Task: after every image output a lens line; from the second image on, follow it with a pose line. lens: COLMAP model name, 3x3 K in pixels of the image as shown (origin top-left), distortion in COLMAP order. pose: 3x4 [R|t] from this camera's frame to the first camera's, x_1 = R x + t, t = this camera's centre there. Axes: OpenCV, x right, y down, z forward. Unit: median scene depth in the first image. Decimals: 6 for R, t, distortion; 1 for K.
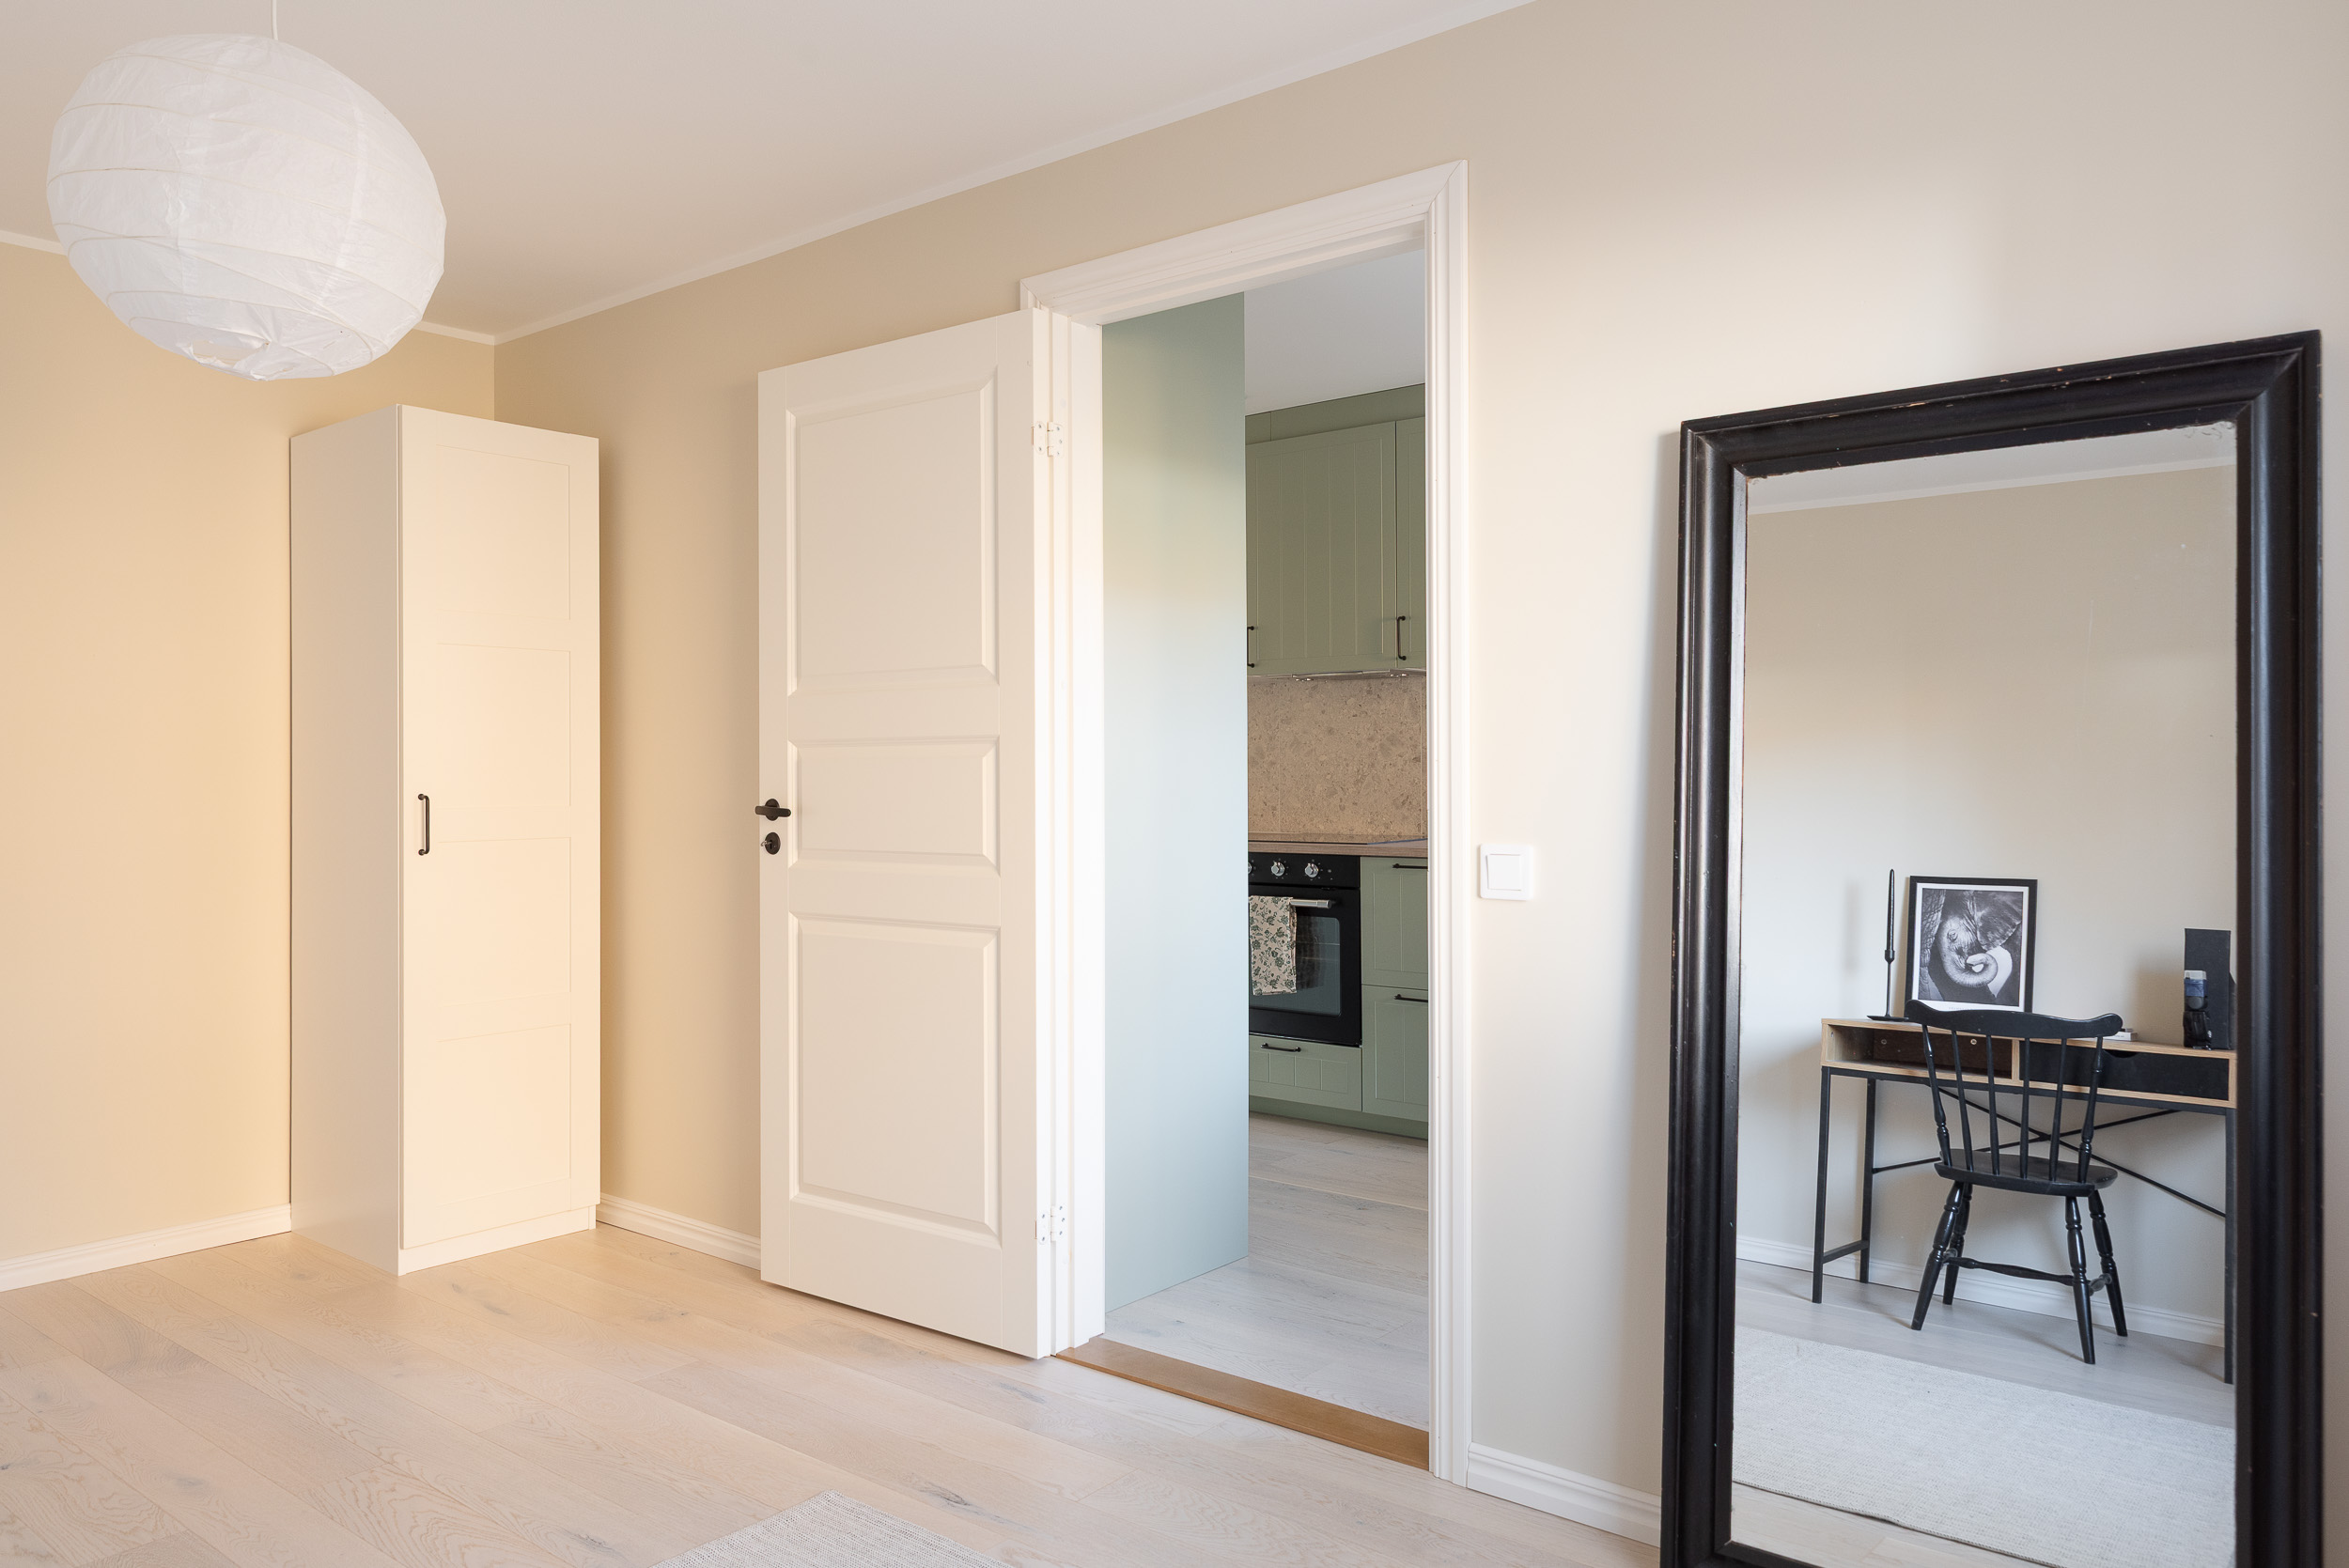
lens RADIAL K [[1620.3, 0, 1171.4], [0, 1620.3, 777.6], [0, 0, 1]] dist [0.017465, 0.000221]
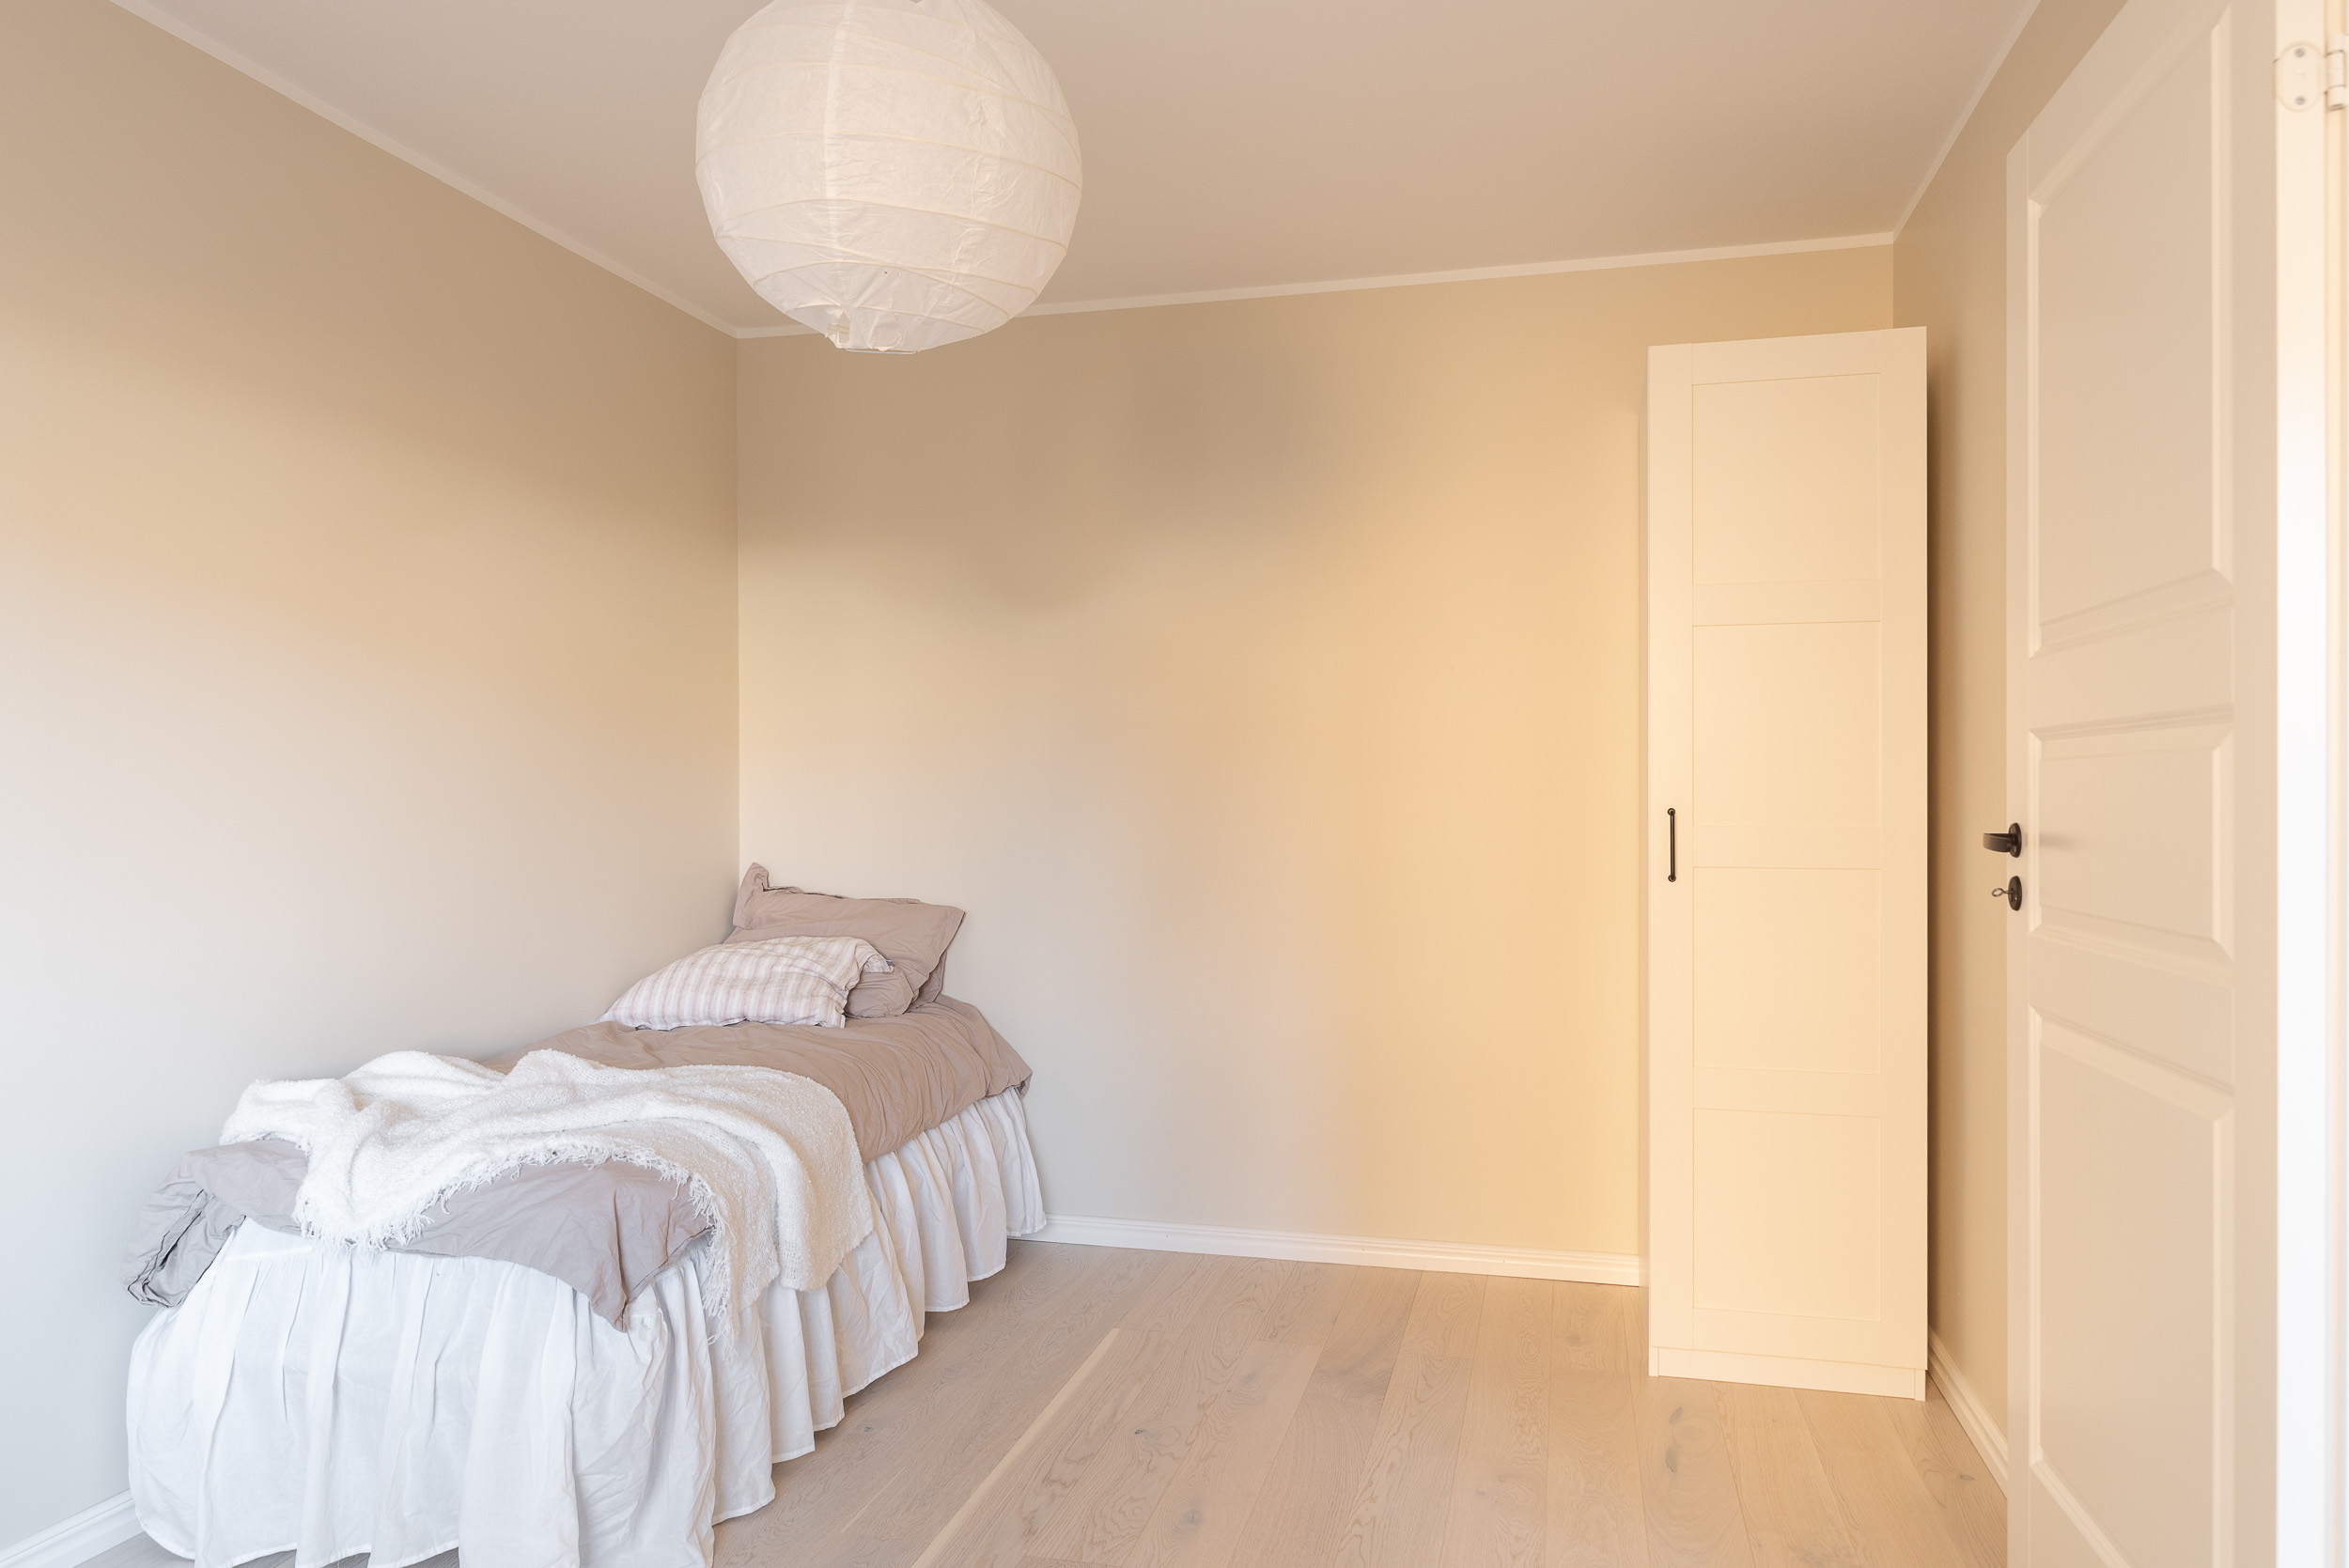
lens RADIAL K [[1613.3, 0, 1169.6], [0, 1613.3, 803.8], [0, 0, 1]] dist [0.007924, 0.001841]
pose [[0.420062, 0.009549, -0.907445, 0.193739], [-0.002402, 0.999953, 0.009410, 0.000411], [0.907492, -0.001774, 0.420065, 0.445671]]
